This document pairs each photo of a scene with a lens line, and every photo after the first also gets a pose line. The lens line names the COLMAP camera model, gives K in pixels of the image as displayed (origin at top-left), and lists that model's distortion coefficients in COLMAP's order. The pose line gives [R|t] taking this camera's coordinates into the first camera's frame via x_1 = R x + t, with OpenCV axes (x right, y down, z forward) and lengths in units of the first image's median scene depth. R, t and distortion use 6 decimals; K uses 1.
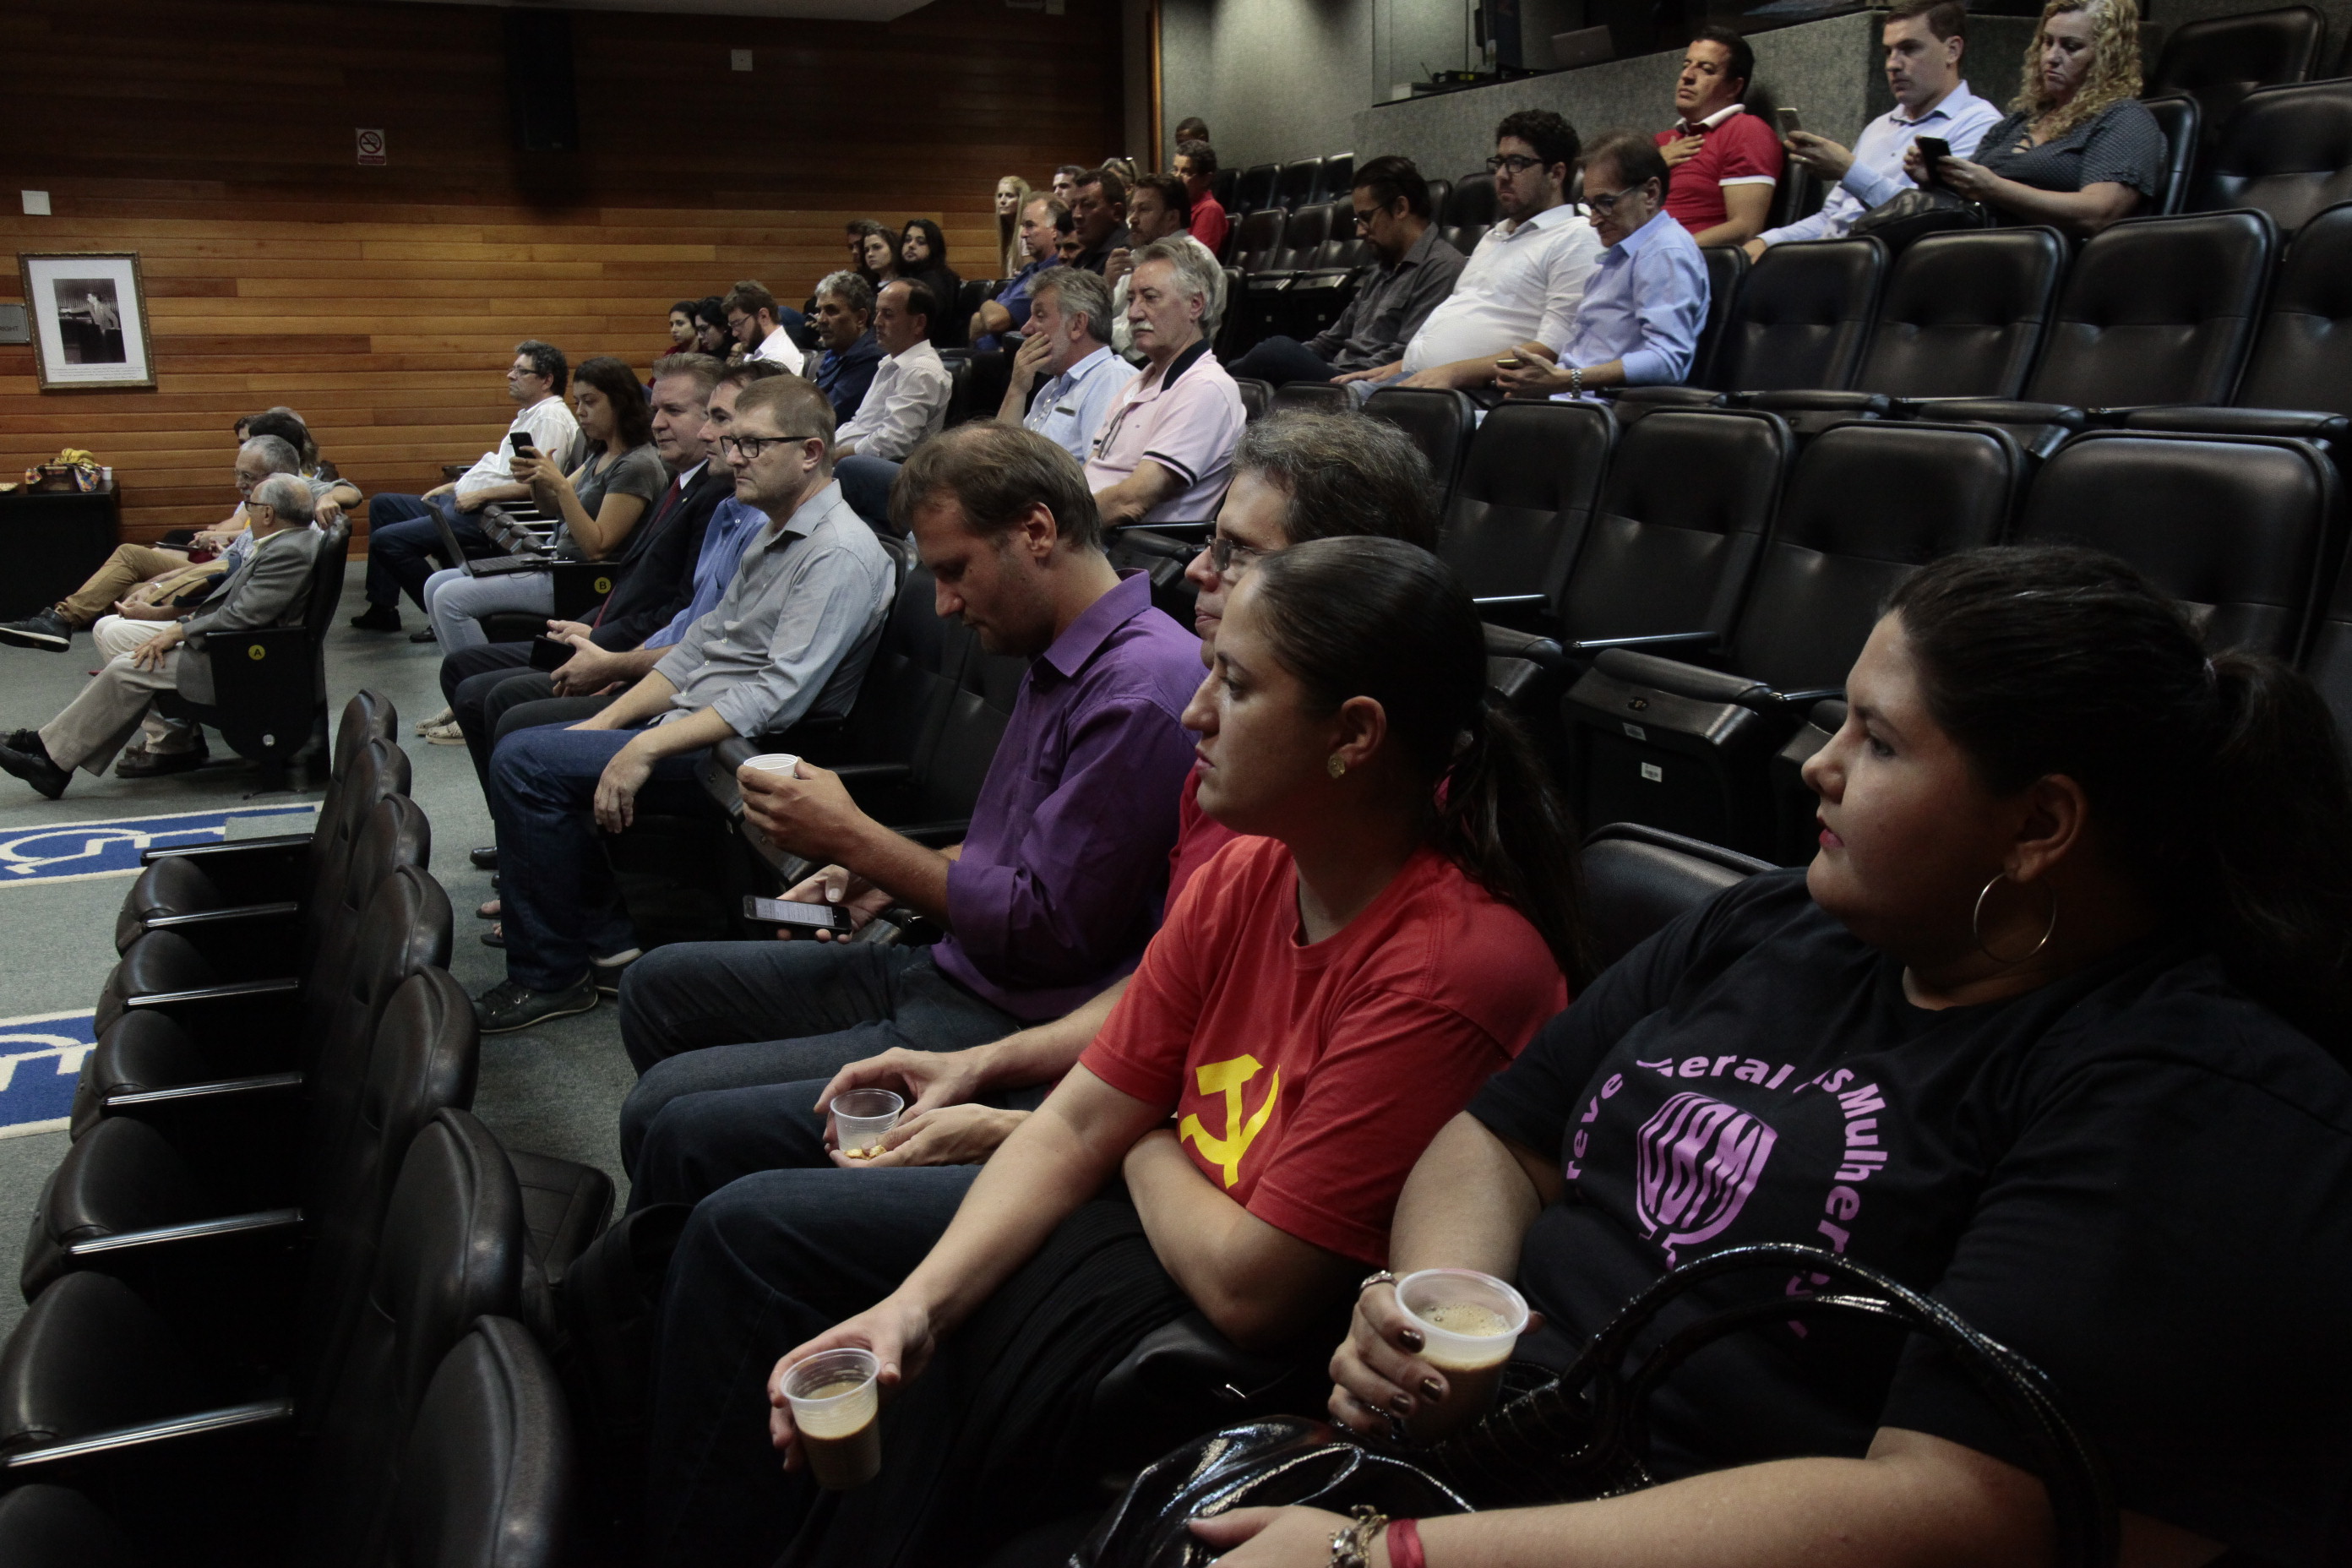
lens RADIAL K [[2109.0, 0, 1180.2], [0, 2109.0, 791.4], [0, 0, 1]] dist [-0.017684, 0.070820]
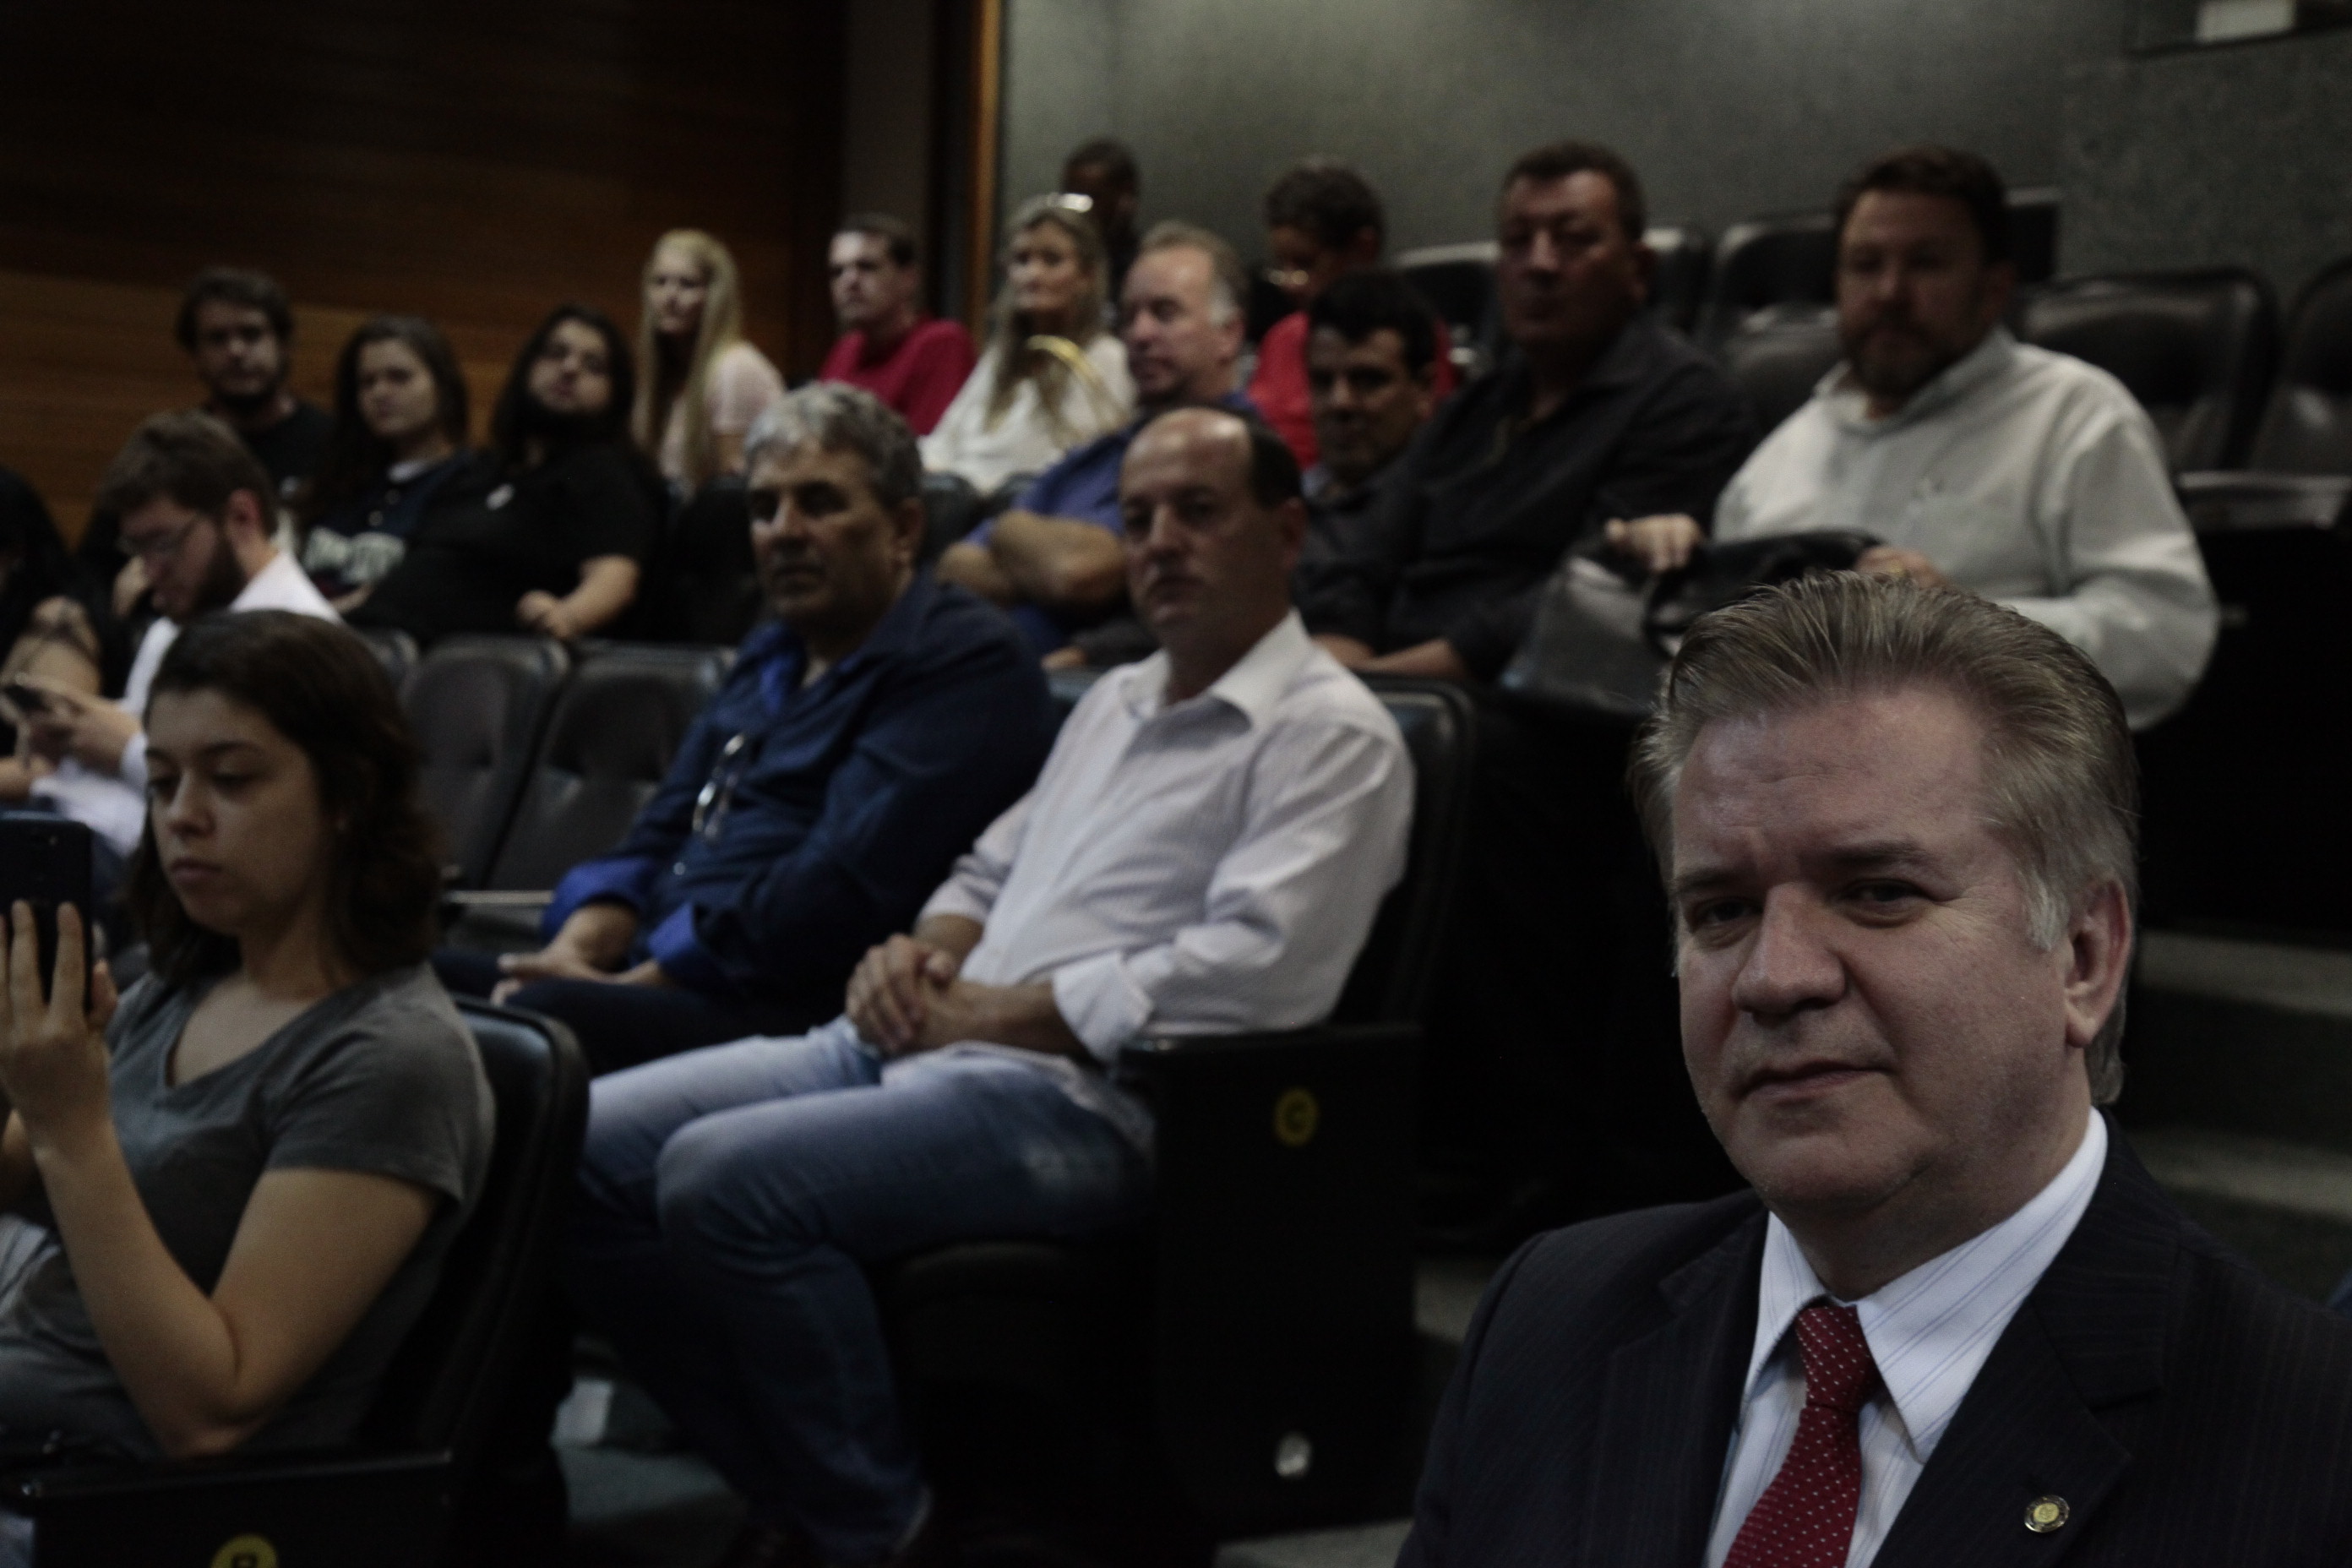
lens RADIAL K [[3820.6, 0, 1177.5], [0, 3820.6, 831.3], [0, 0, 1]] dist [0.234575, 0.000000]
pose [[0.971384, 0.044887, 0.233235, -0.158872], [-0.003449, 0.984543, -0.175112, -0.059028], [-0.237490, 0.169296, 0.956524, 0.319727]]
